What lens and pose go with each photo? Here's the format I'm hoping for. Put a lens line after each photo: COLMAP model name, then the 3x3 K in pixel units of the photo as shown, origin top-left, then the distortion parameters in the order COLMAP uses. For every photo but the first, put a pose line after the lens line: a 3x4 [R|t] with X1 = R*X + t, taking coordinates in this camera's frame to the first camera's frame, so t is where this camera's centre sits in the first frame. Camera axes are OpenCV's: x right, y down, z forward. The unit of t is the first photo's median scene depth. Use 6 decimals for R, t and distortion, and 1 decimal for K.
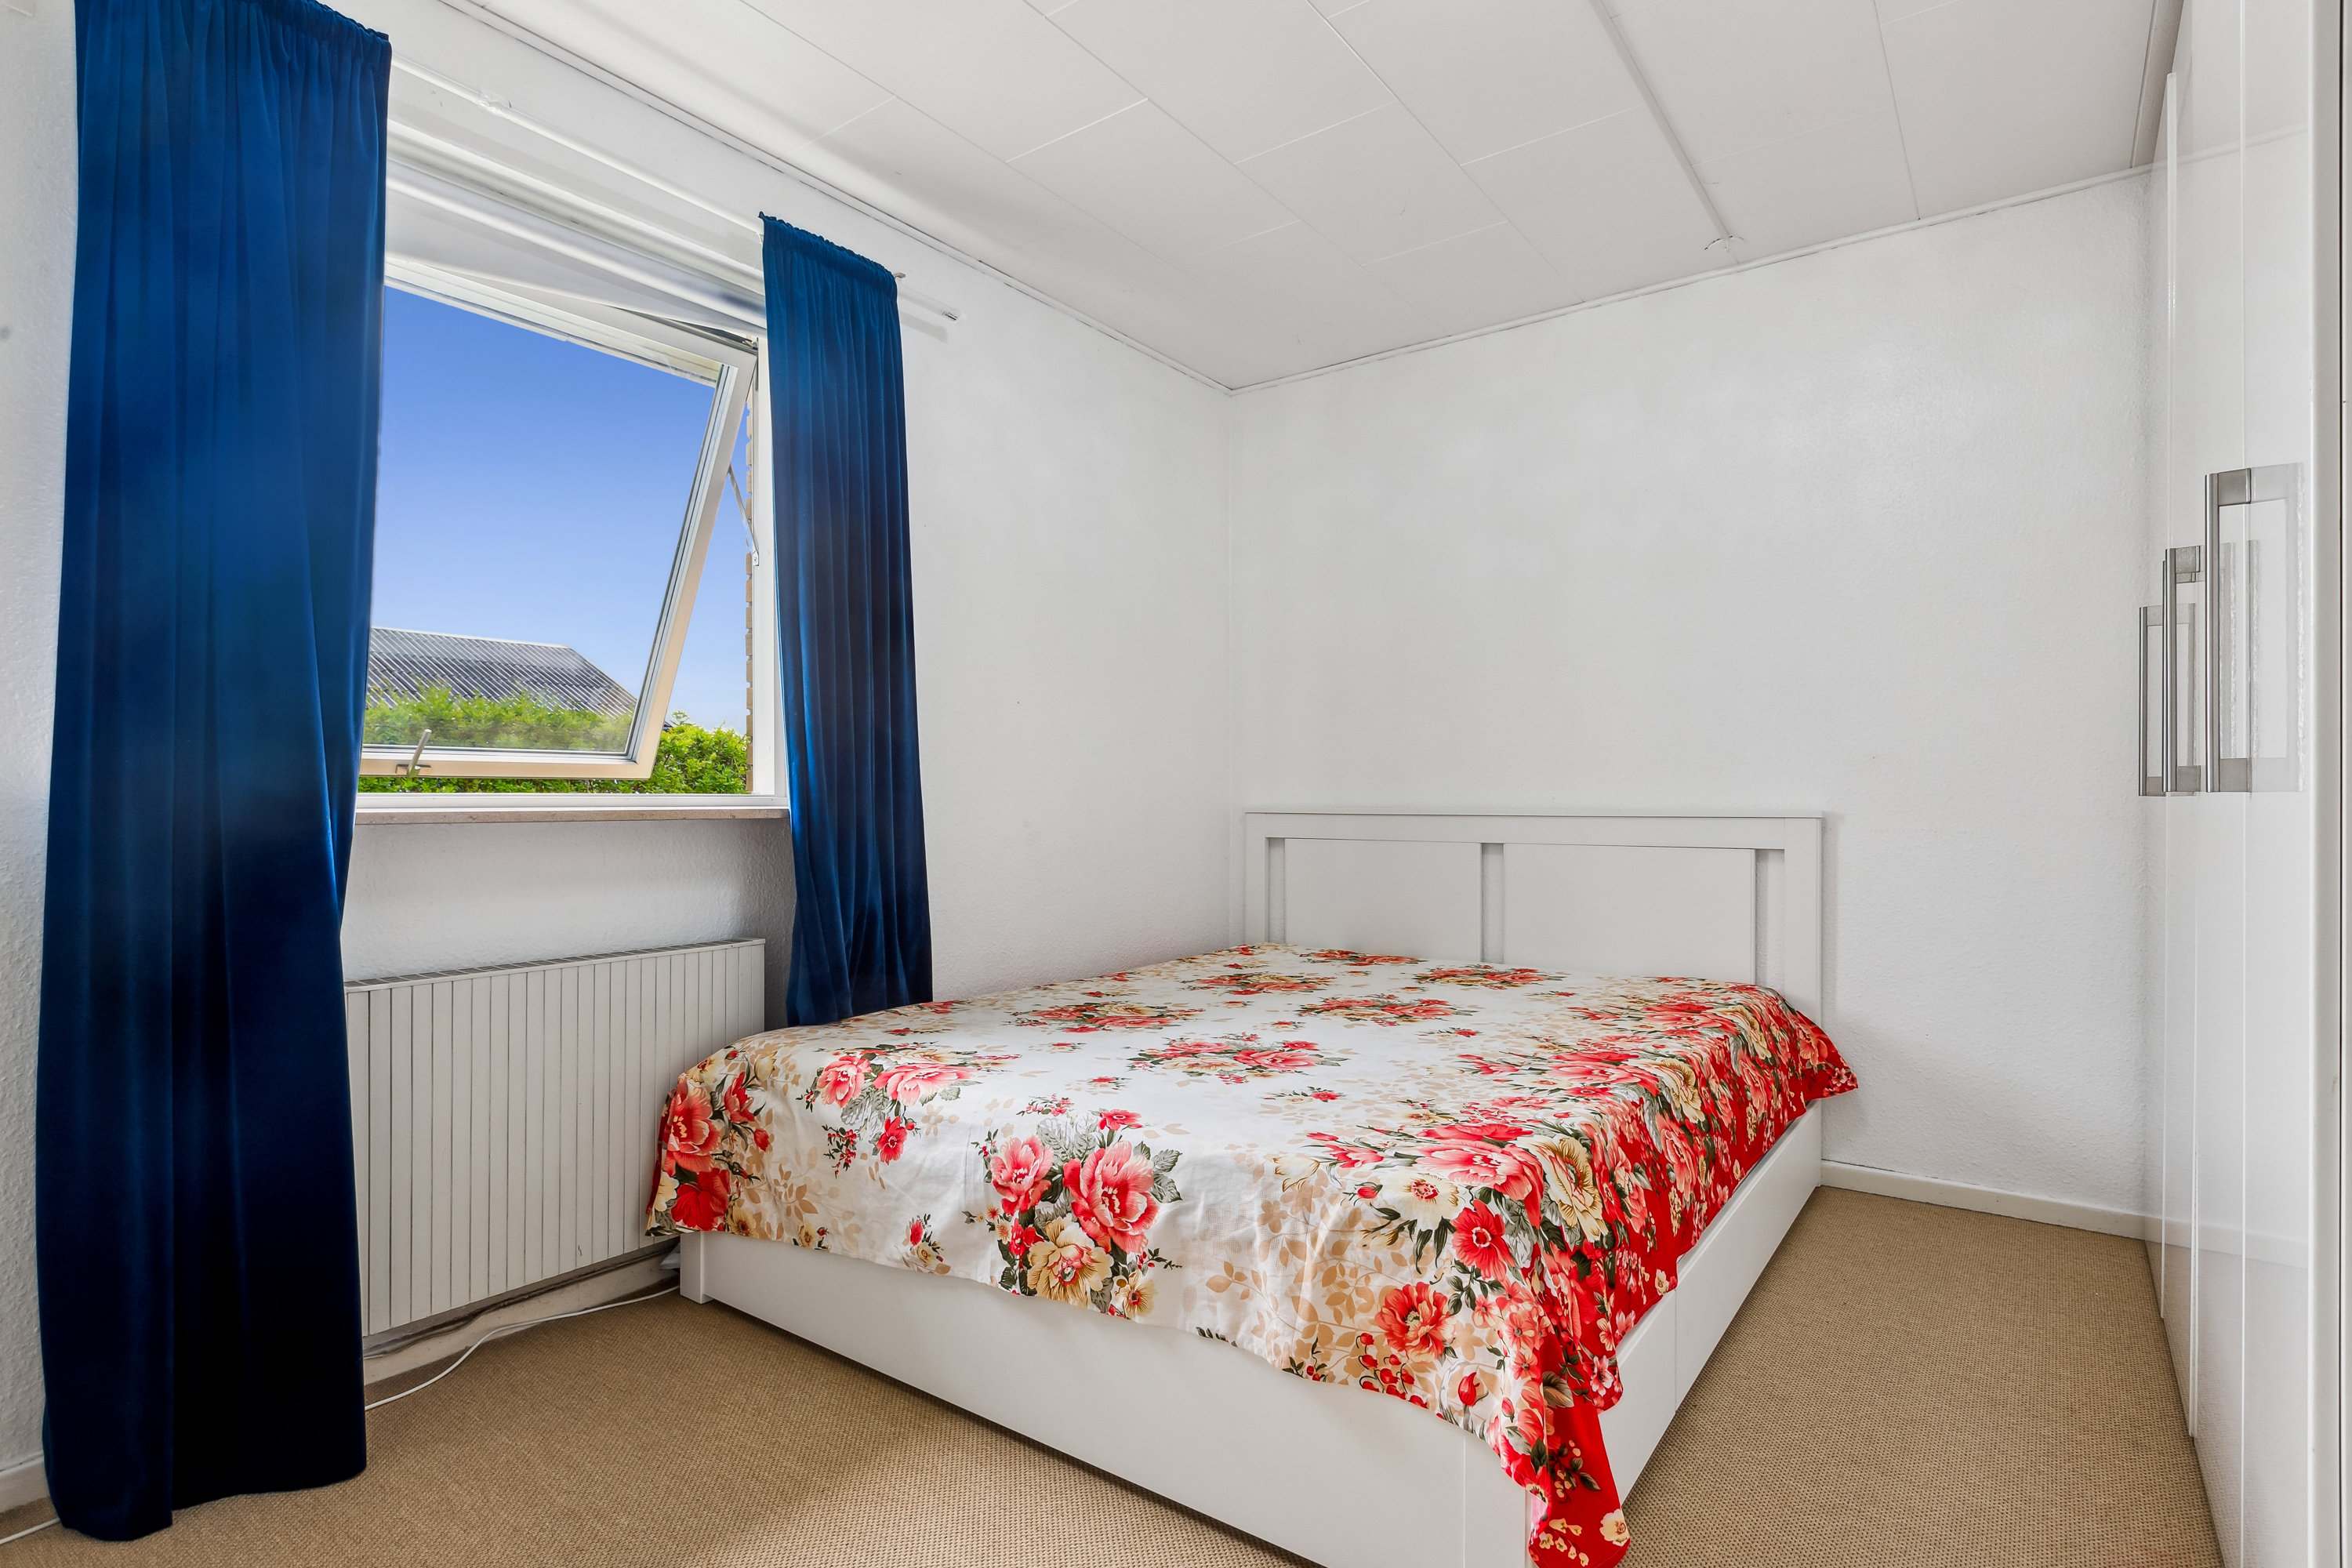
lens RADIAL K [[1179.0, 0, 1176.0], [0, 1179.0, 800.9], [0, 0, 1]] dist [-0.005219, -0.000623]
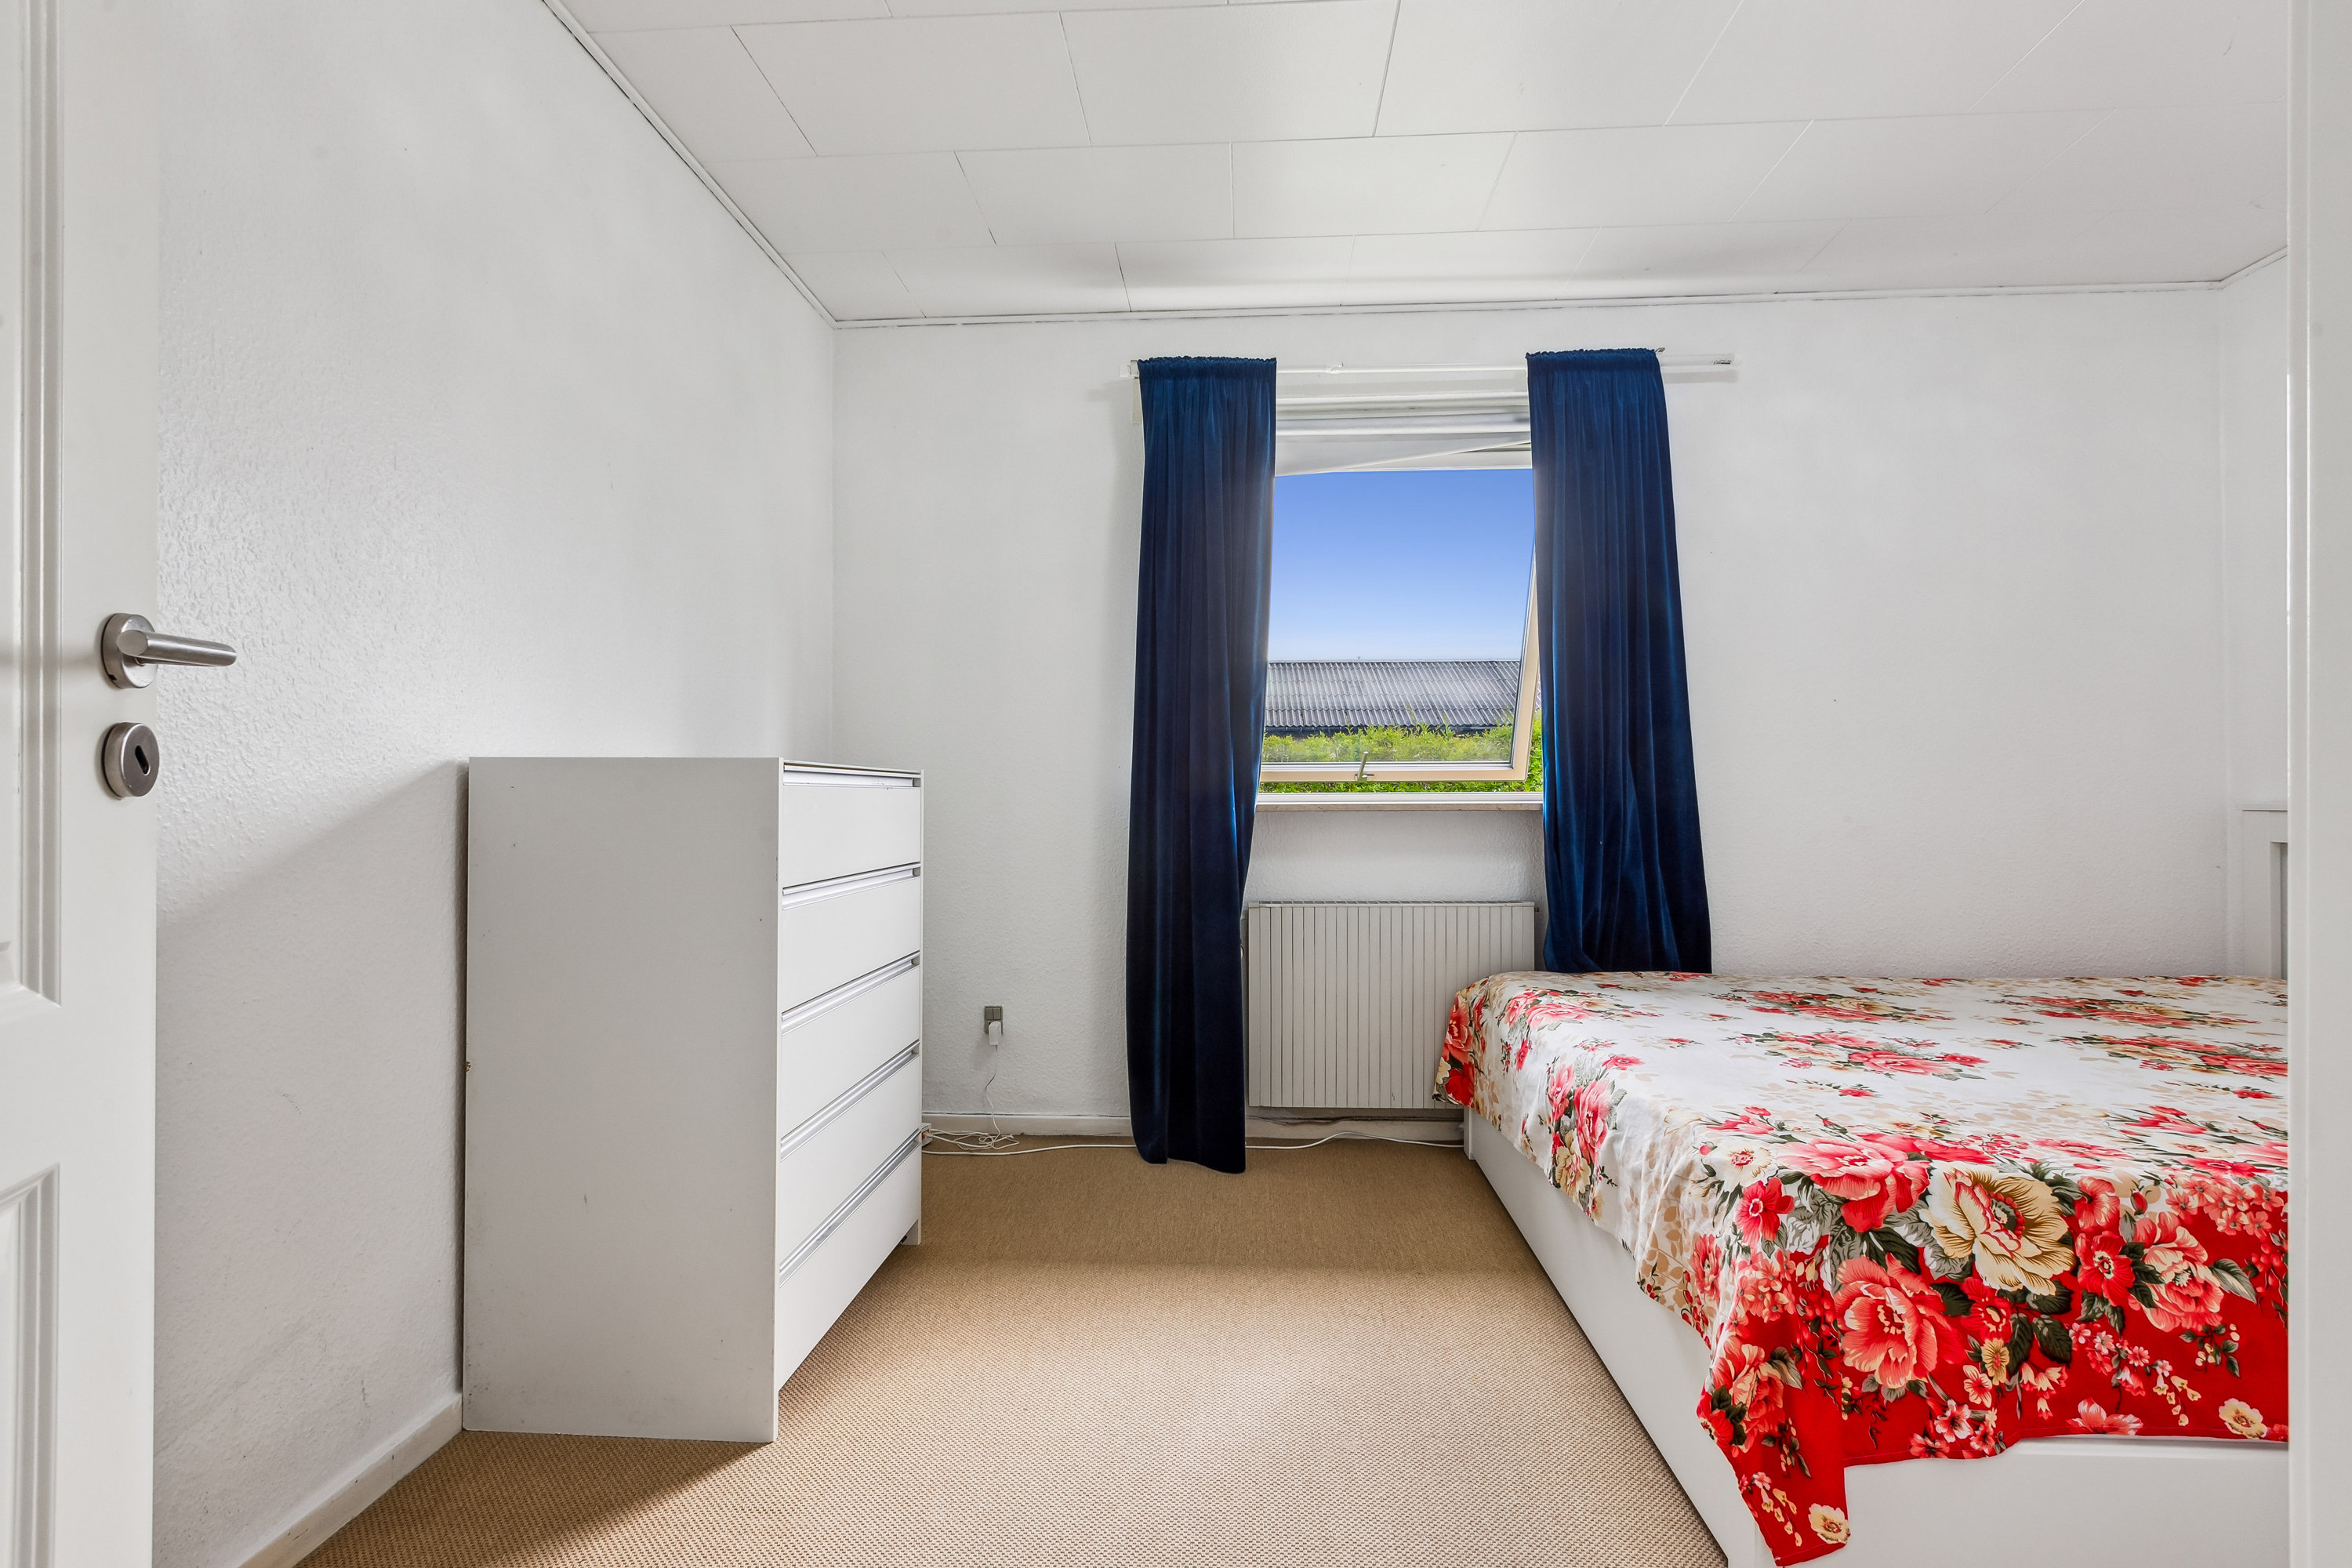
lens RADIAL K [[1073.9, 0, 1176.5], [0, 1073.9, 784.0], [0, 0, 1]] dist [0.000330, -0.000180]
pose [[0.541350, -0.011743, -0.840716, 0.639986], [0.000798, 0.999909, -0.013452, 0.001940], [0.840797, 0.006611, 0.541310, 0.029626]]
